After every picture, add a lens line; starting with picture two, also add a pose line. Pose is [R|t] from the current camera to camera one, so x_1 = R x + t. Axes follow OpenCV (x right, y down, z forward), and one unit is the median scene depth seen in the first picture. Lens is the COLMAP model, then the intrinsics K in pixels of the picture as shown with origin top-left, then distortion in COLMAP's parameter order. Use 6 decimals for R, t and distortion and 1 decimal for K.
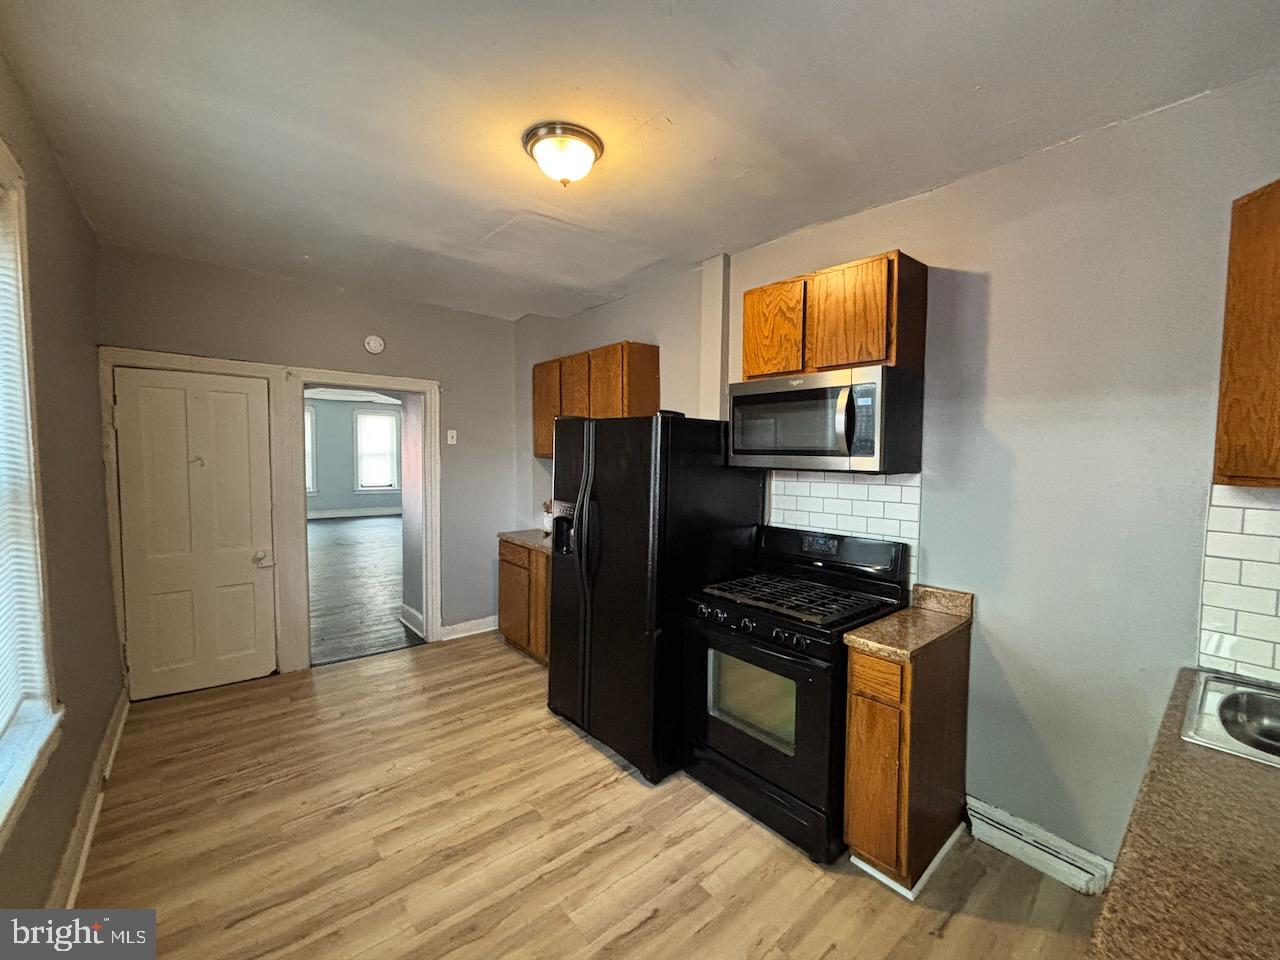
lens RADIAL K [[523.4, 0, 640.0], [0, 523.4, 480.0], [0, 0, 1]] dist [0.001267, 0.000224]
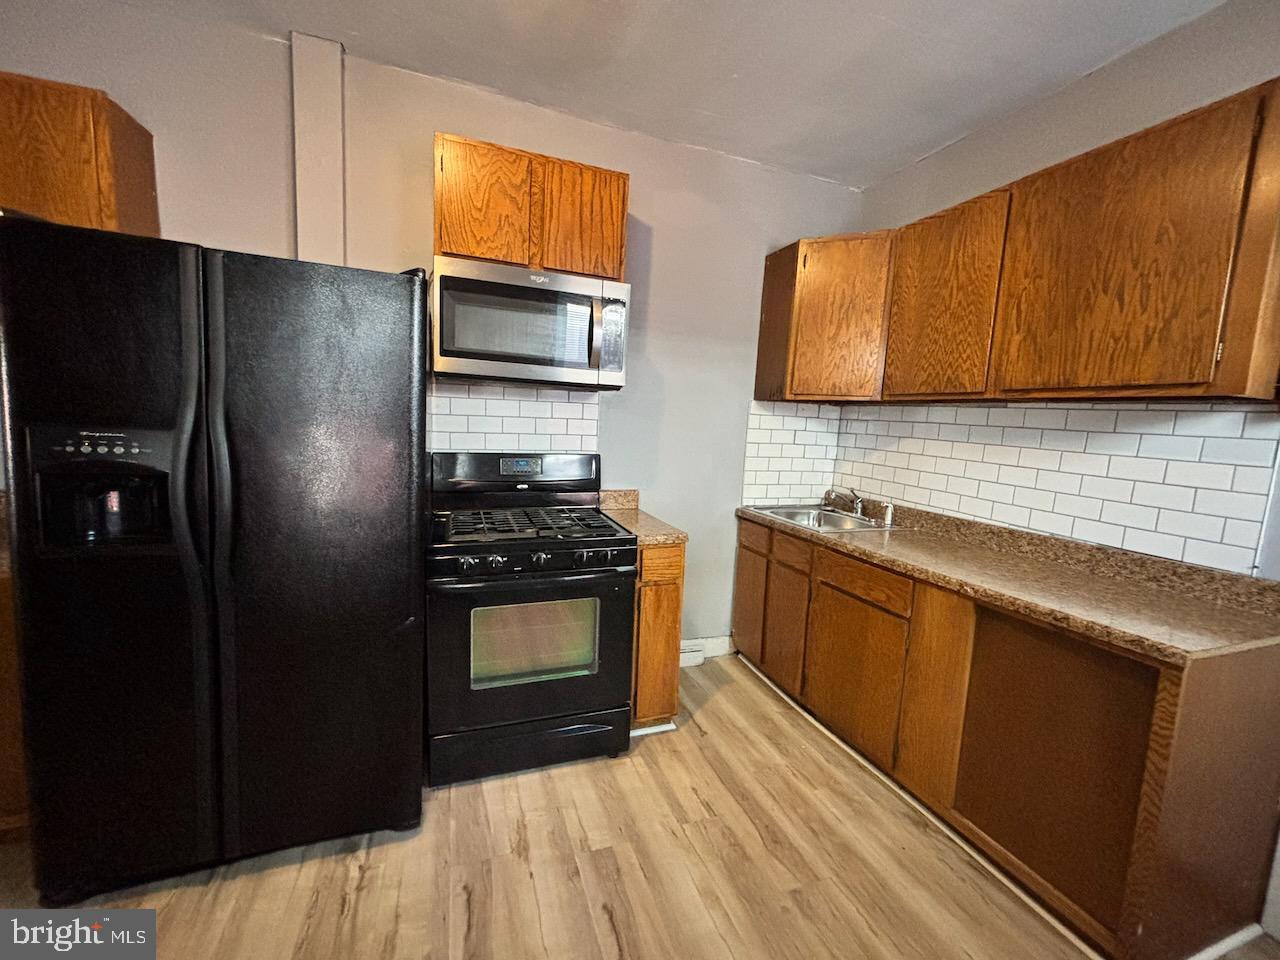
lens RADIAL K [[523.4, 0, 640.0], [0, 523.4, 480.0], [0, 0, 1]] dist [0.001267, 0.000224]
pose [[0.341742, -0.108171, 0.933548, -0.541508], [0.004495, 0.993531, 0.113475, 0.052927], [-0.939783, -0.034583, 0.340017, 0.579497]]
